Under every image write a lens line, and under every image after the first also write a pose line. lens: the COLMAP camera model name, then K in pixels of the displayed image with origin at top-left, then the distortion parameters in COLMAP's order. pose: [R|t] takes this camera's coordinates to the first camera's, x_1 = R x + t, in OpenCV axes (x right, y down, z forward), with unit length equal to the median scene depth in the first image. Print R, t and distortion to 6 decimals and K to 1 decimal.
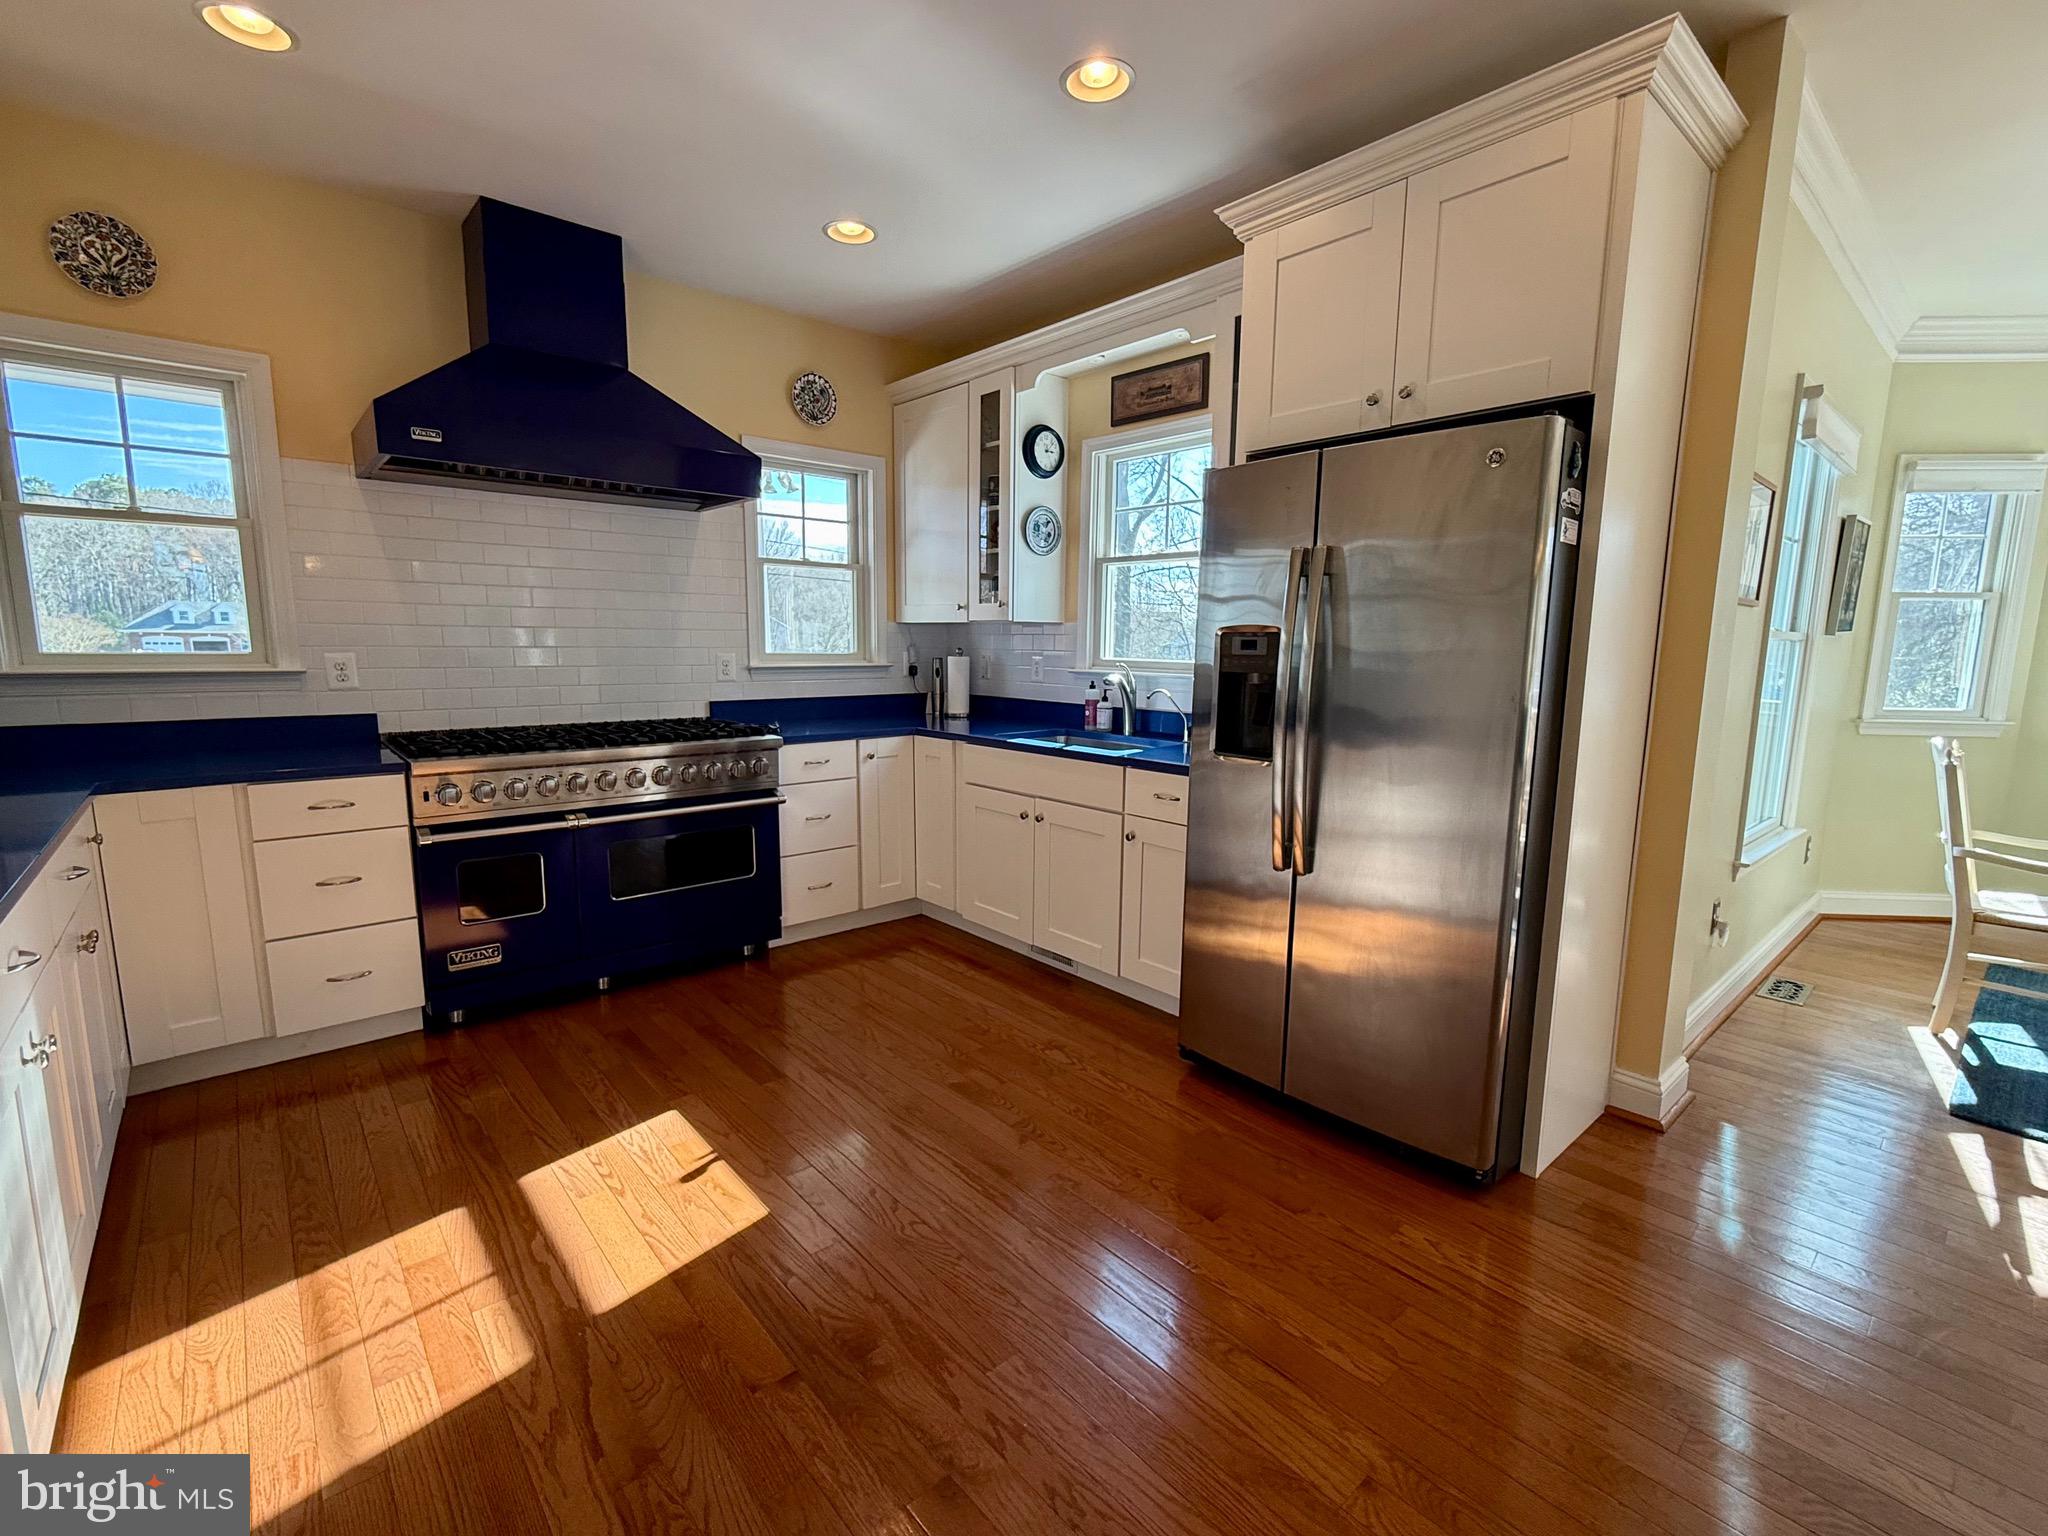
lens RADIAL K [[904.2, 0, 1024.3], [0, 904.2, 772.4], [0, 0, 1]] dist [-0.001798, 0.000052]
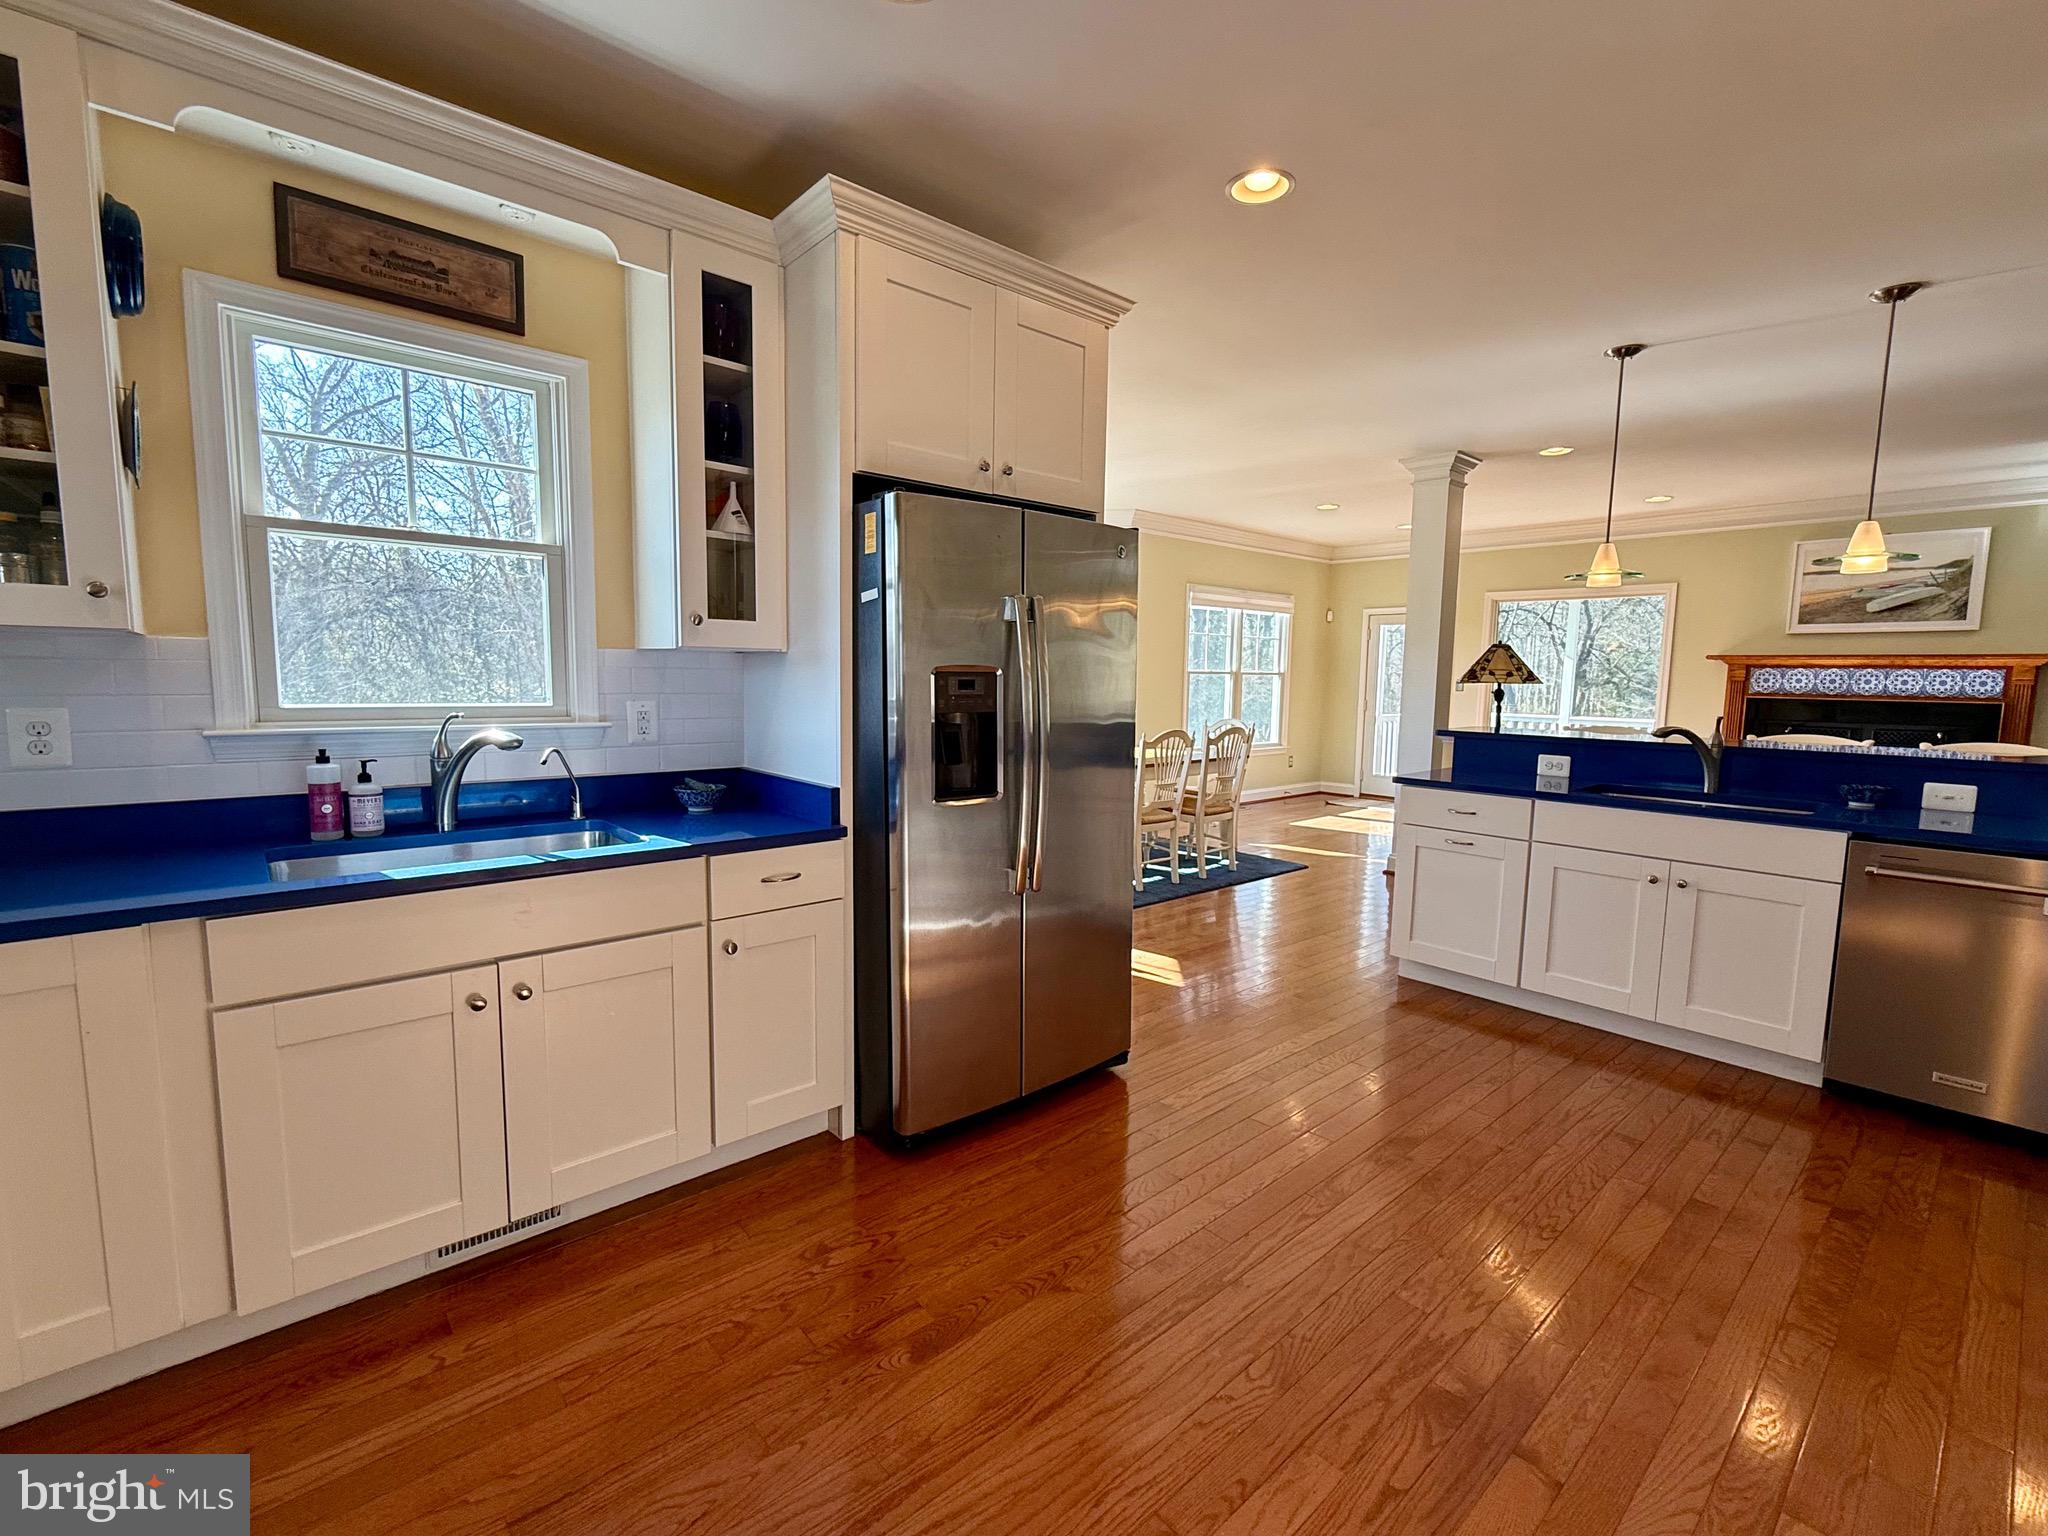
lens RADIAL K [[904.2, 0, 1024.3], [0, 904.2, 772.4], [0, 0, 1]] dist [-0.001798, 0.000052]
pose [[-0.001996, -0.120899, 0.992663, -0.514520], [0.130268, 0.984175, 0.120128, -0.108834], [-0.991477, 0.129552, 0.013785, 0.648090]]
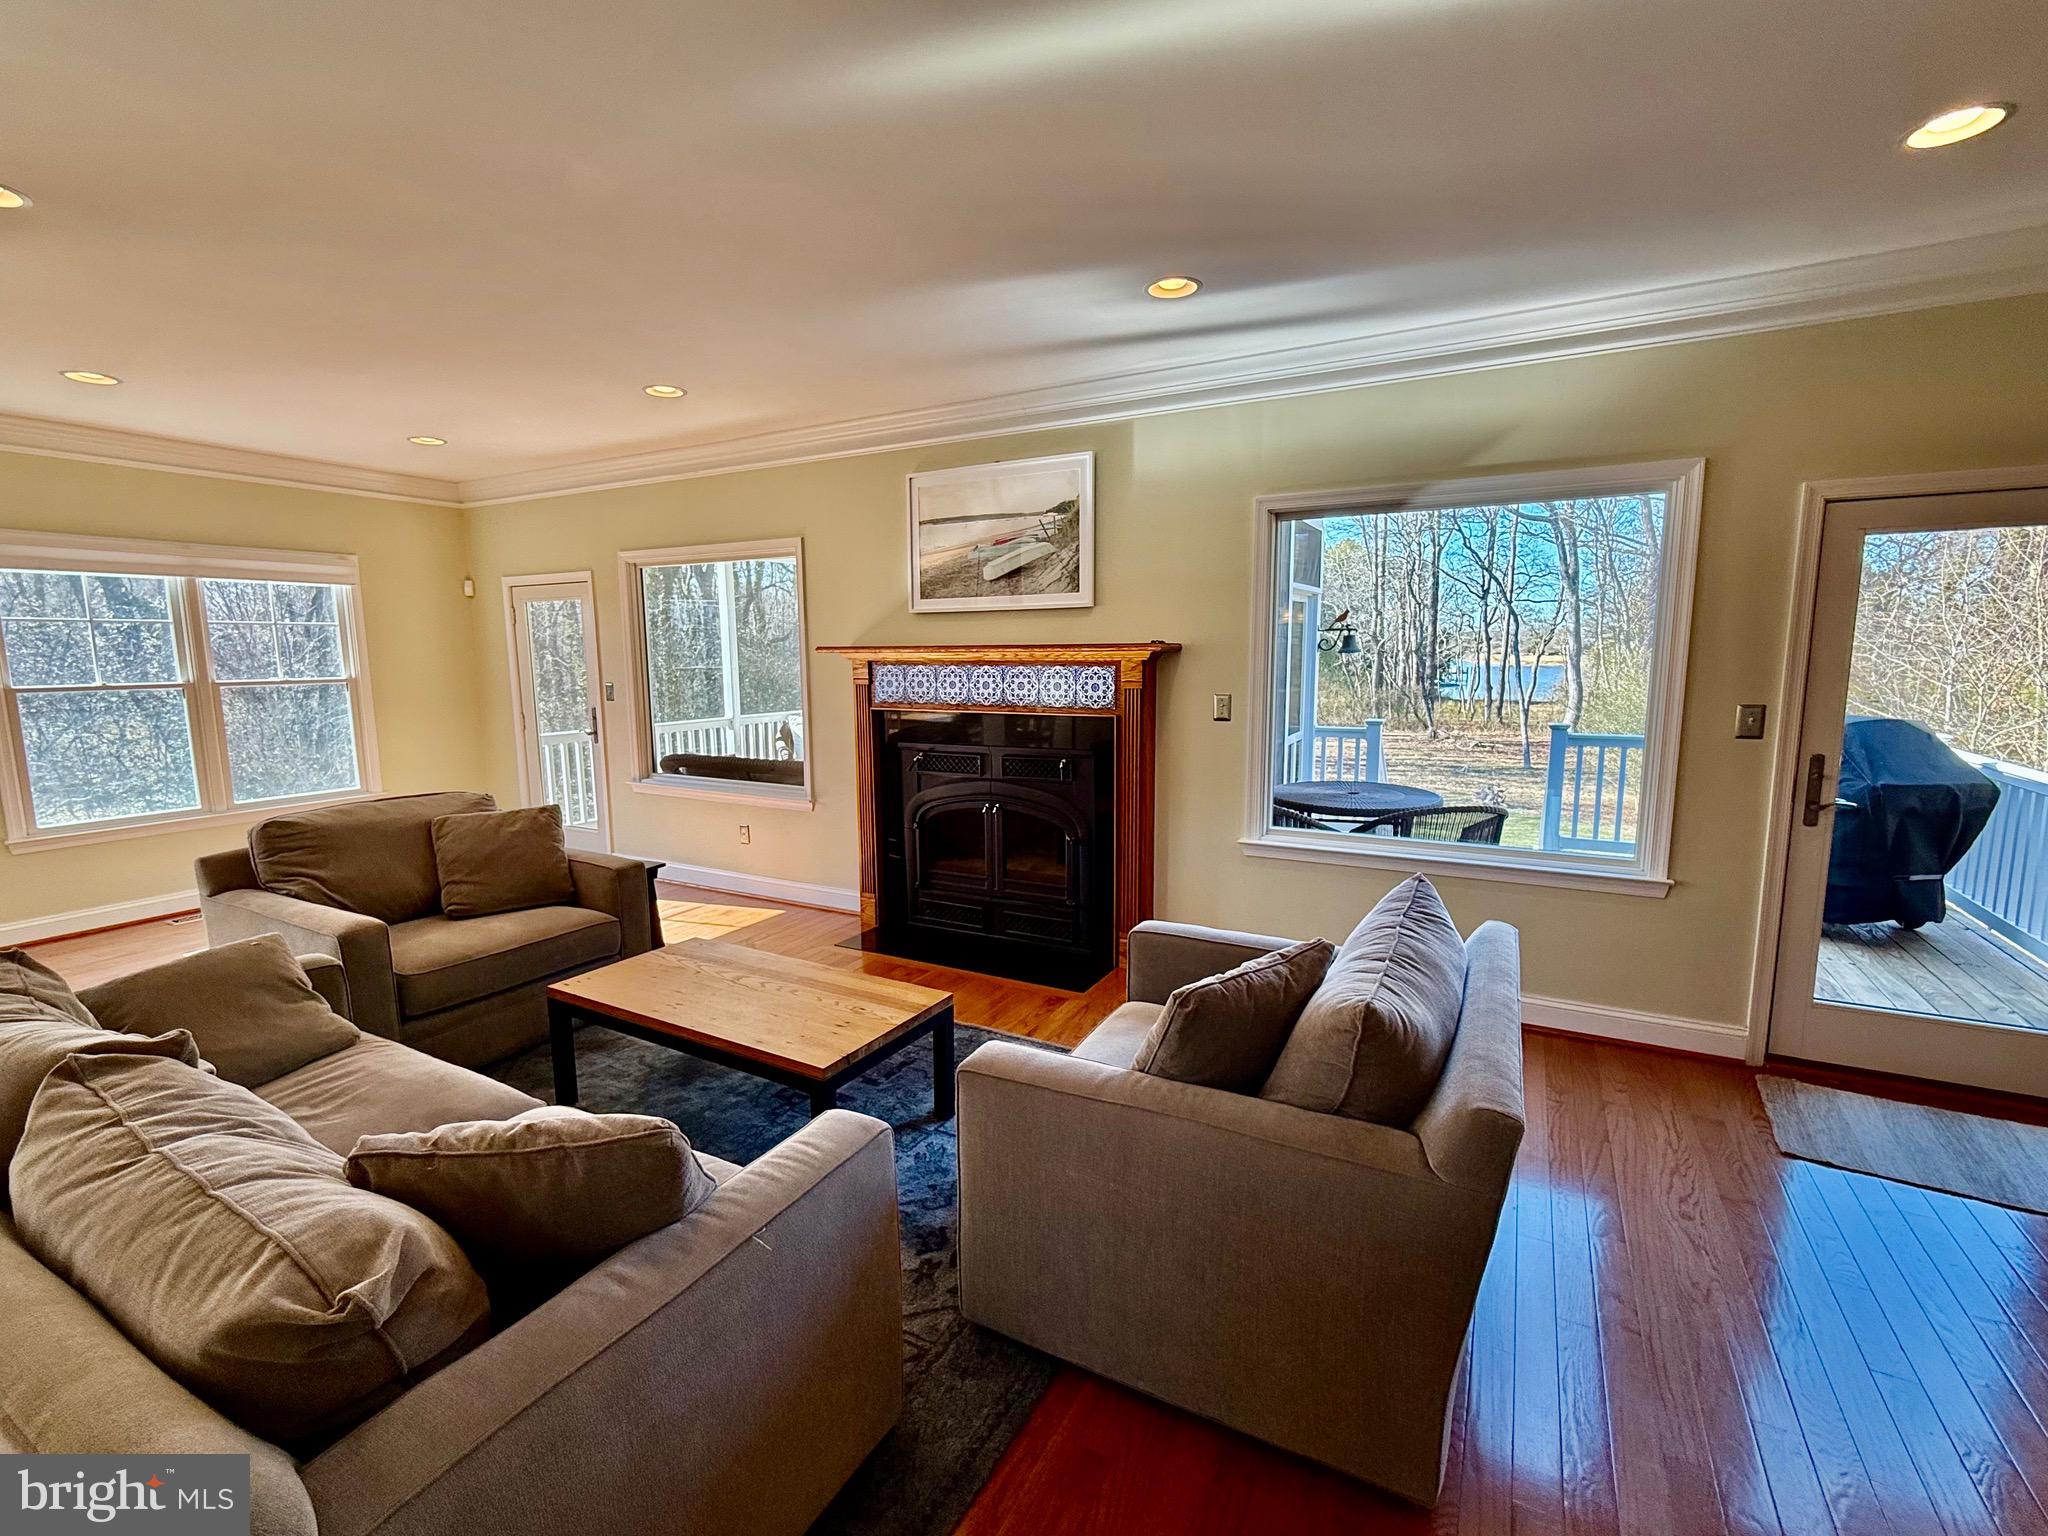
lens RADIAL K [[910.4, 0, 1018.7], [0, 910.4, 772.2], [0, 0, 1]] dist [0.001727, 0.000238]
pose [[-0.343559, -0.134555, 0.929442, 0.179814], [0.139872, 0.971313, 0.192319, 0.044371], [-0.928657, 0.196076, -0.314883, -0.747480]]
